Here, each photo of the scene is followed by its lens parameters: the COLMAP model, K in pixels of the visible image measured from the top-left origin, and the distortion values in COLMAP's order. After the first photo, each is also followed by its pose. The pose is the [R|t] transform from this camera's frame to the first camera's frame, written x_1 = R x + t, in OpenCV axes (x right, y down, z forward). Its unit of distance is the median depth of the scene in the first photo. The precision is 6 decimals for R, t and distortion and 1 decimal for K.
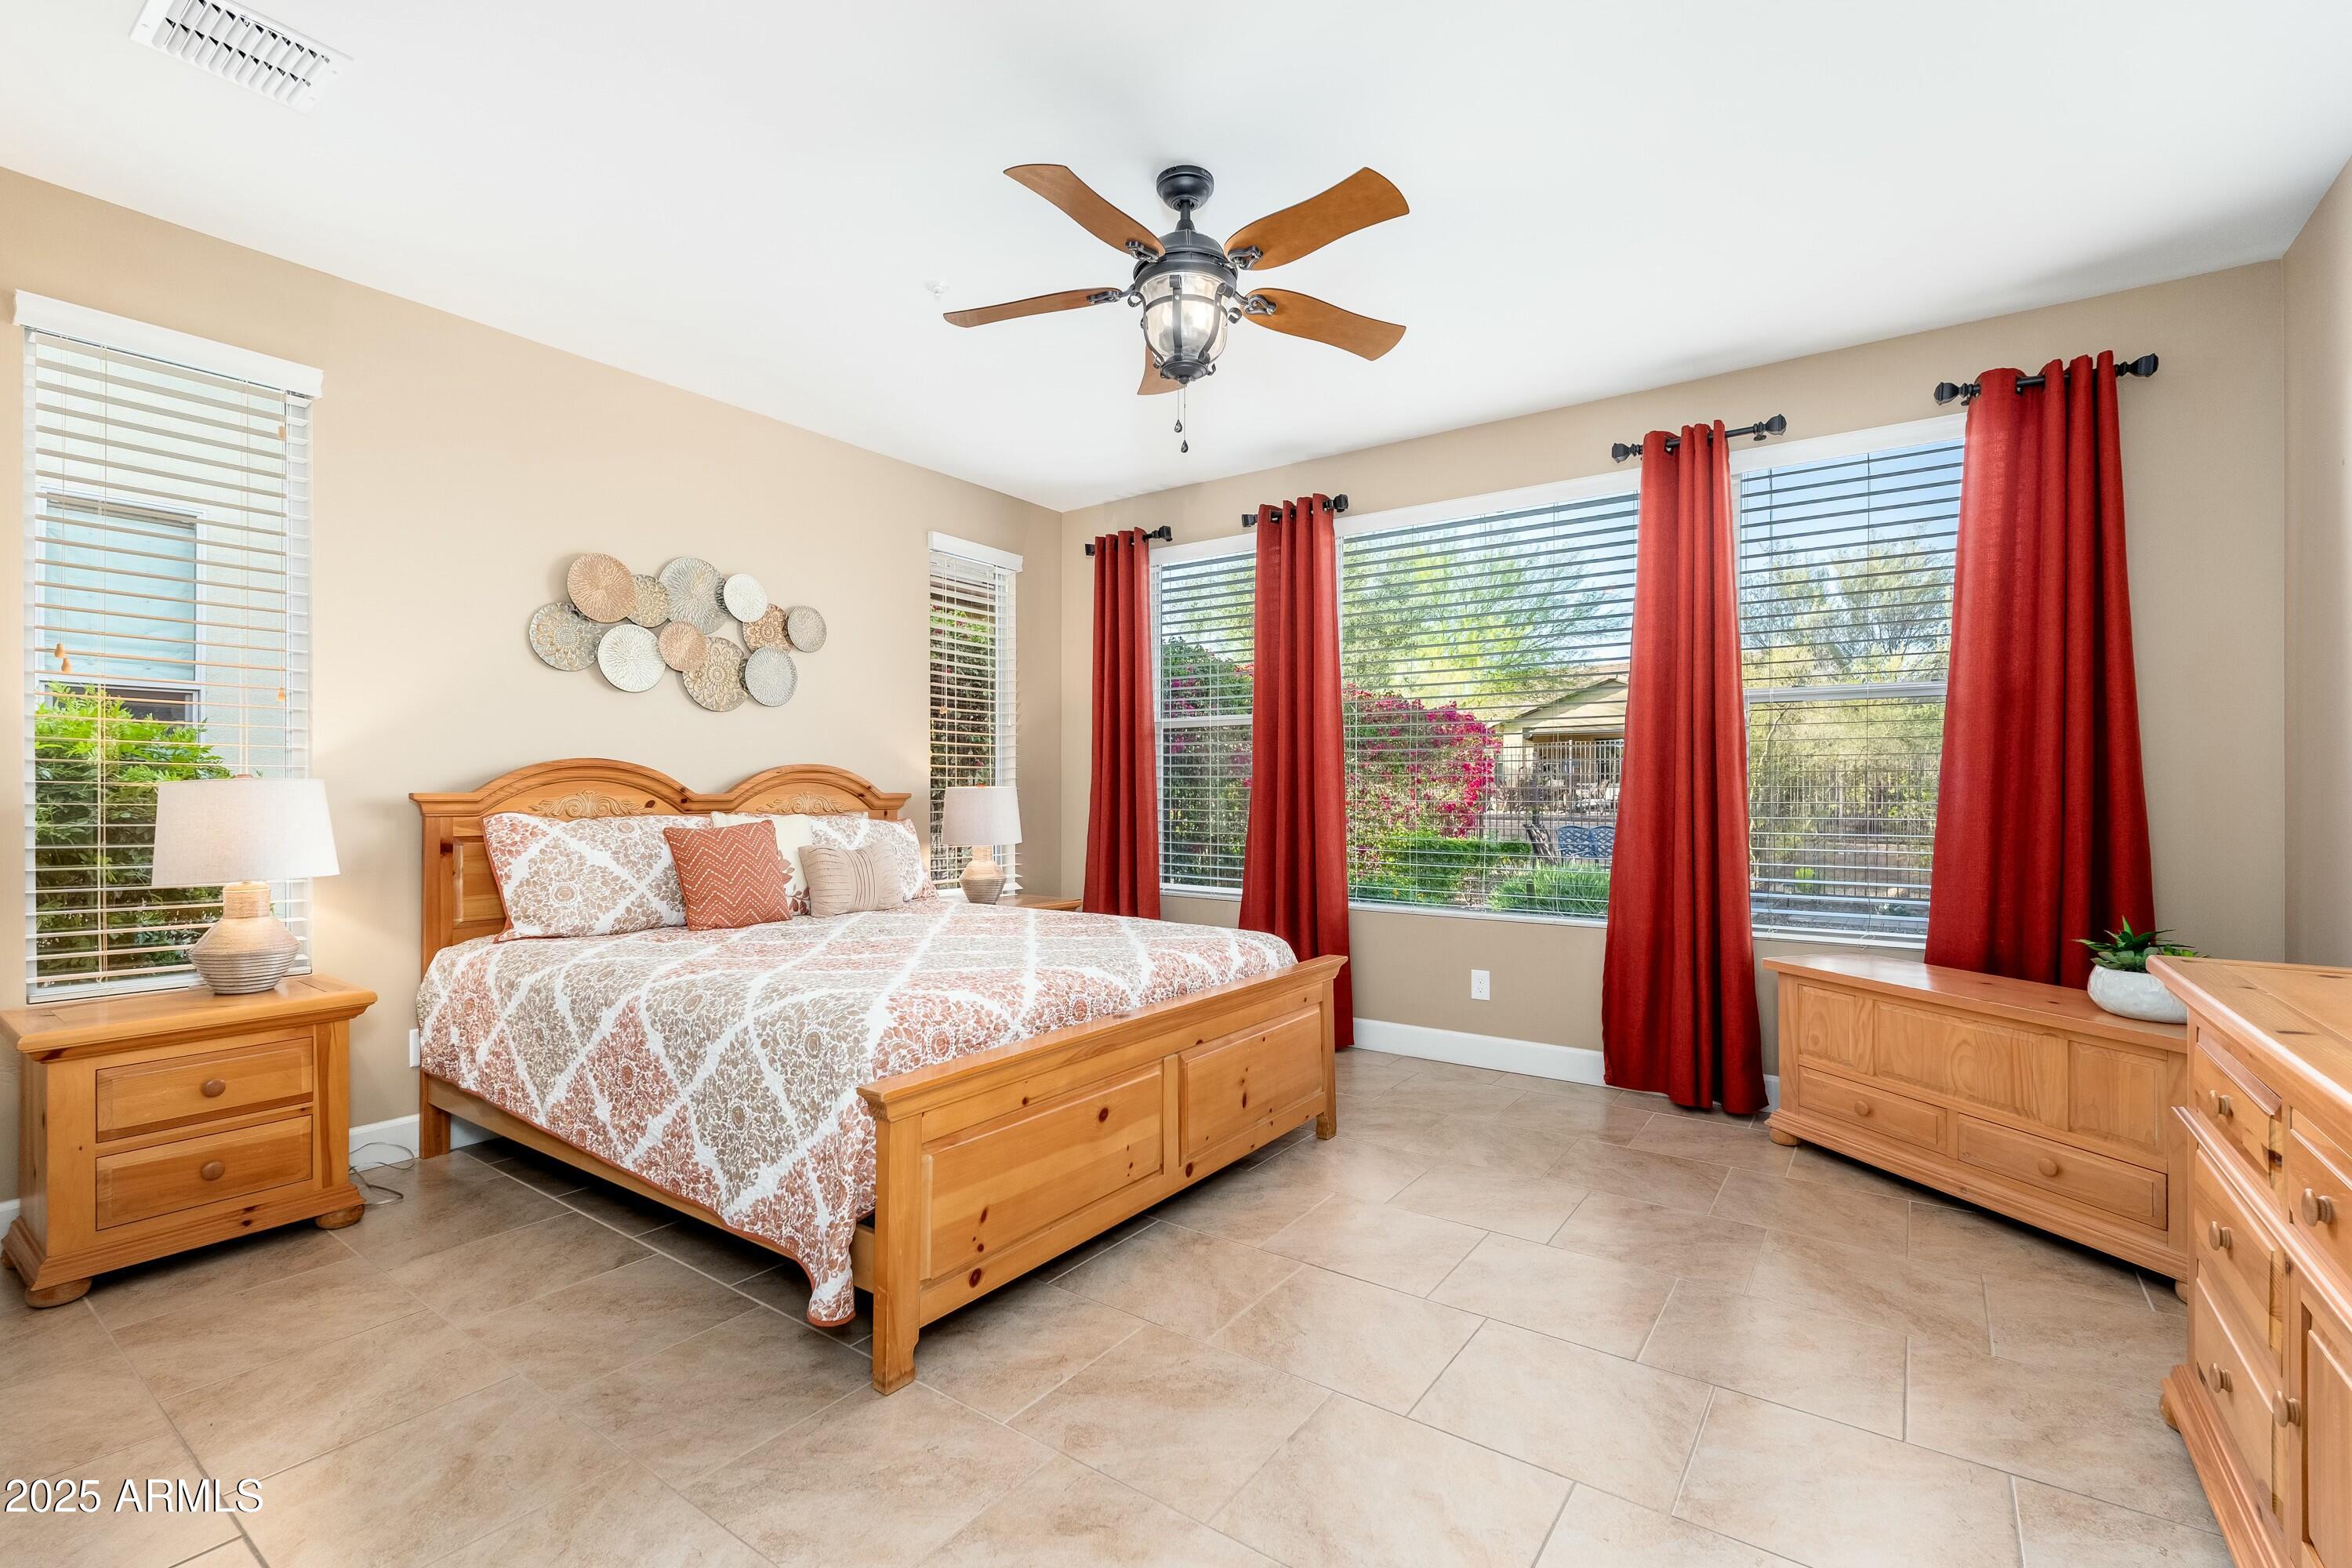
lens RADIAL K [[1050.2, 0, 1210.5], [0, 1050.2, 794.1], [0, 0, 1]] dist [-0.002269, -0.000188]
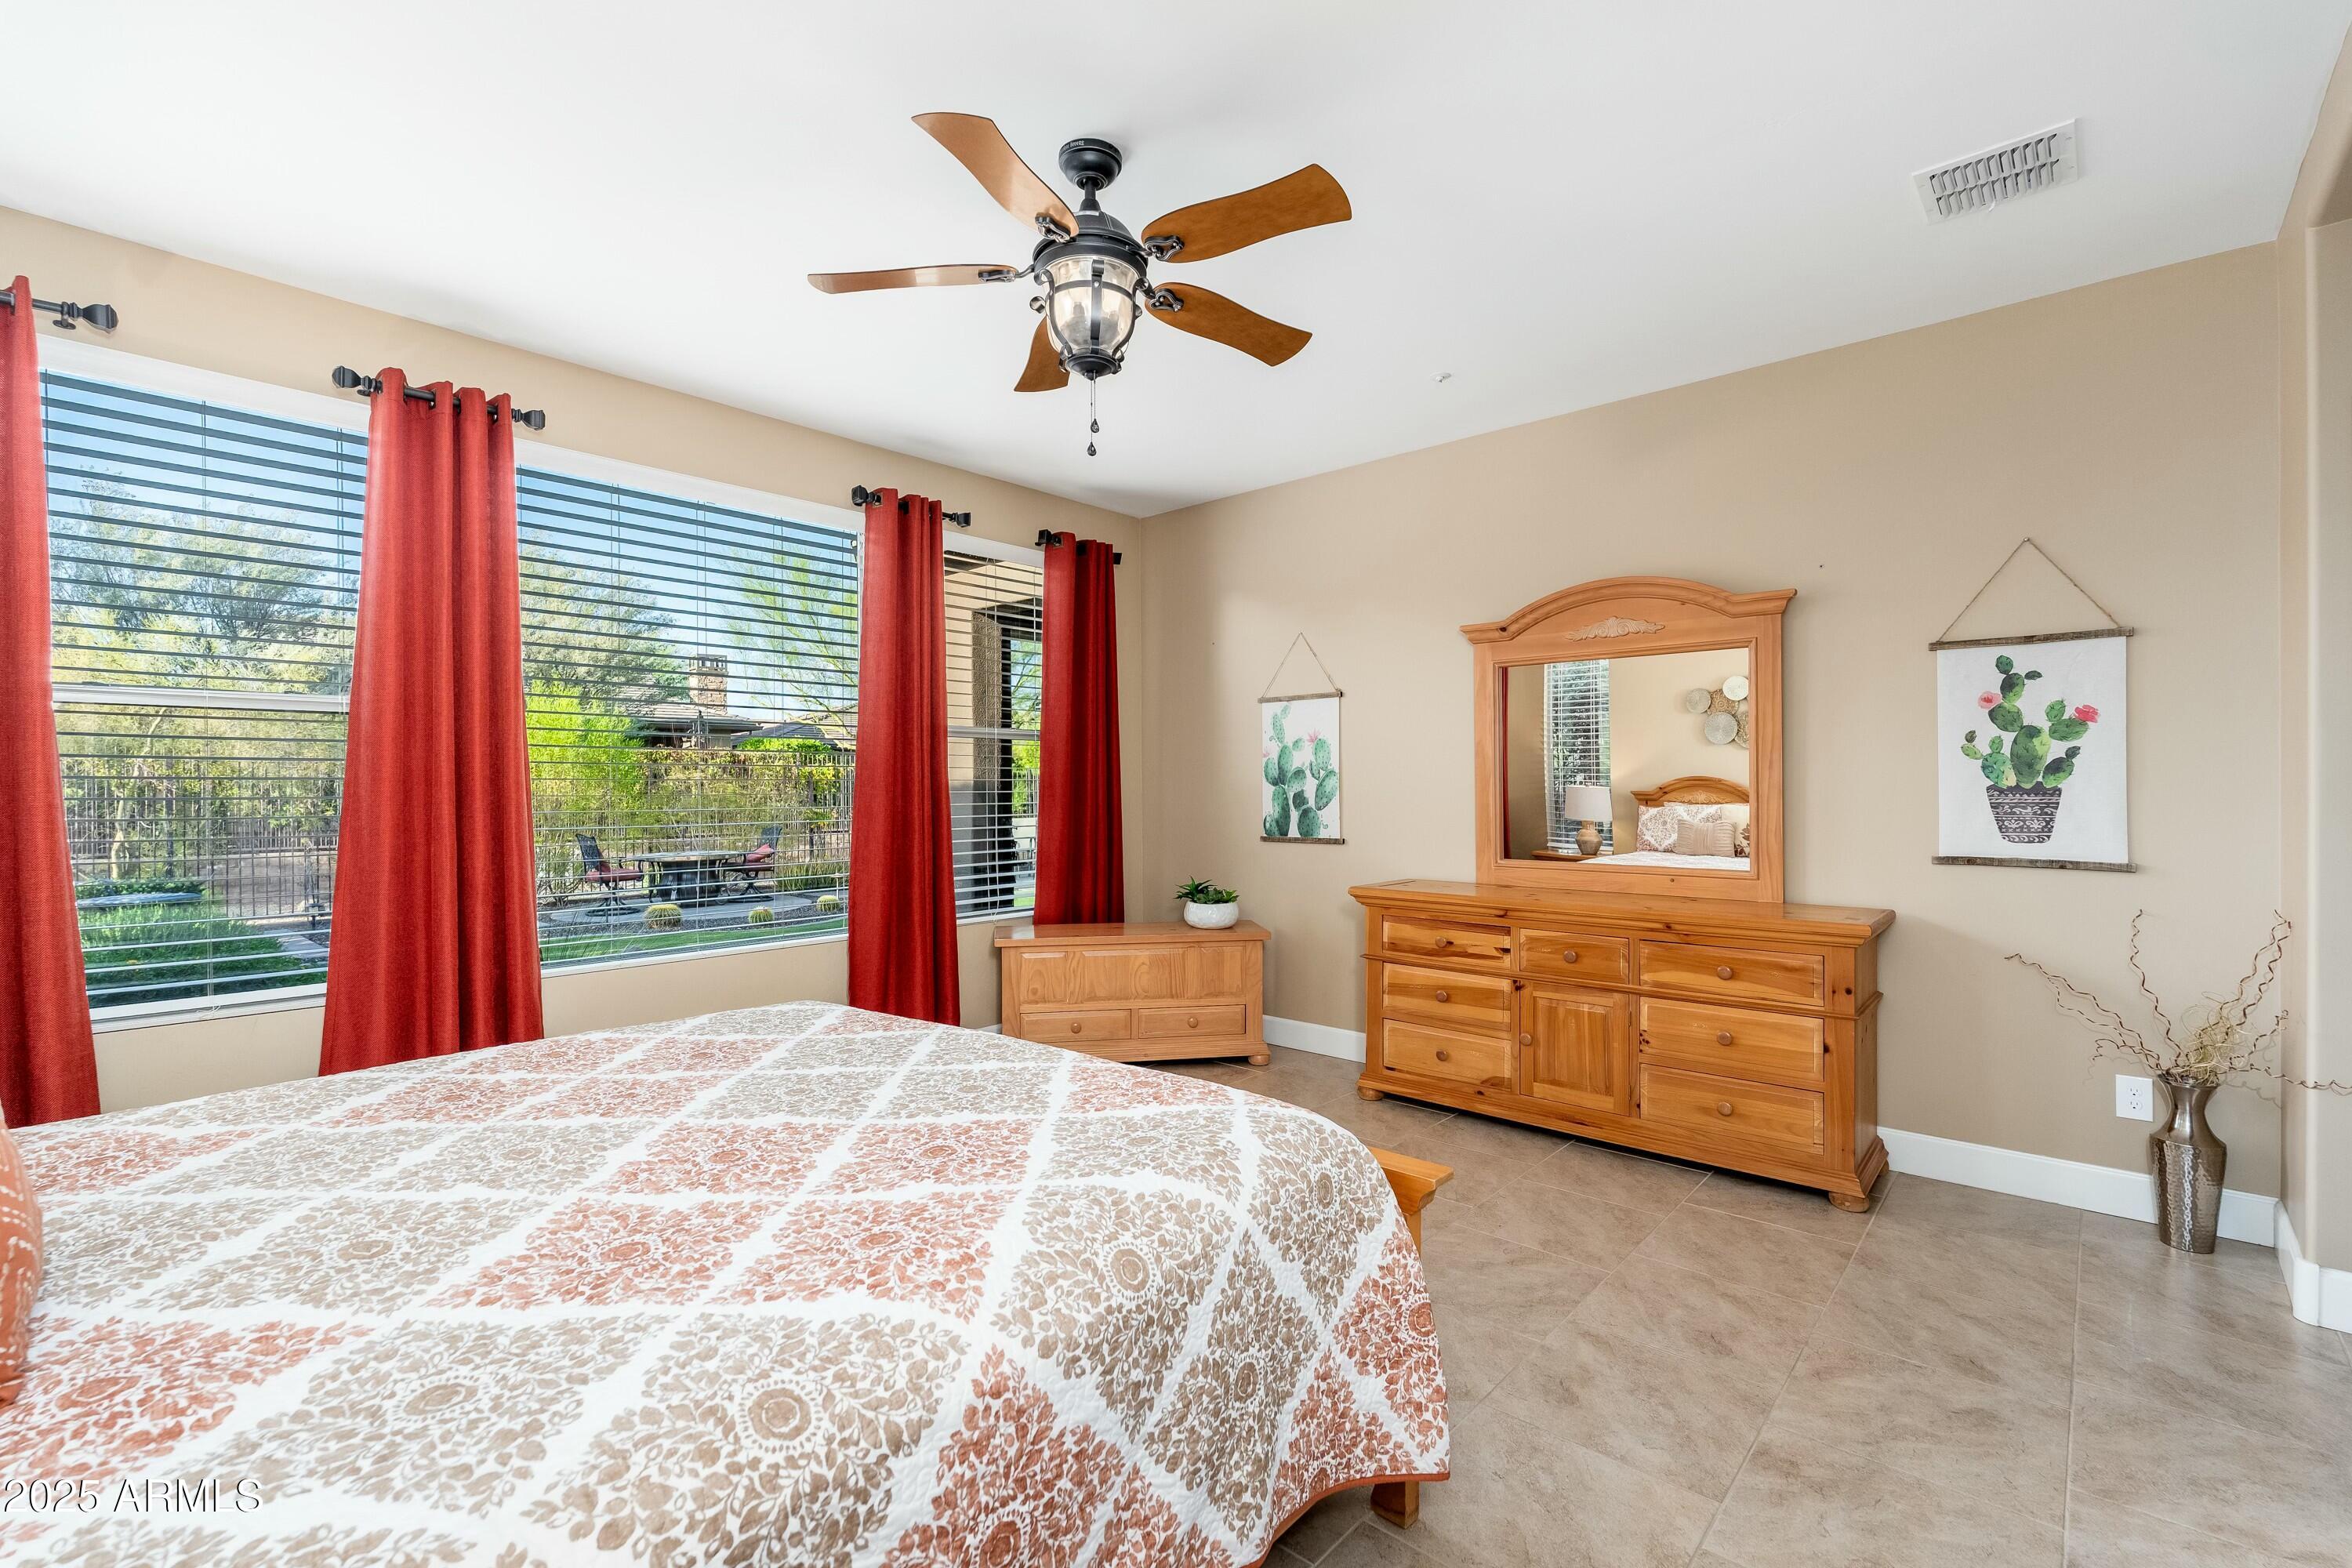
lens RADIAL K [[1050.2, 0, 1157.4], [0, 1050.2, 781.6], [0, 0, 1]] dist [-0.002269, -0.000188]
pose [[0.119554, -0.001071, 0.992827, -0.744559], [0.007475, 0.999972, 0.000179, -0.035008], [-0.992800, 0.007400, 0.119558, 0.673629]]
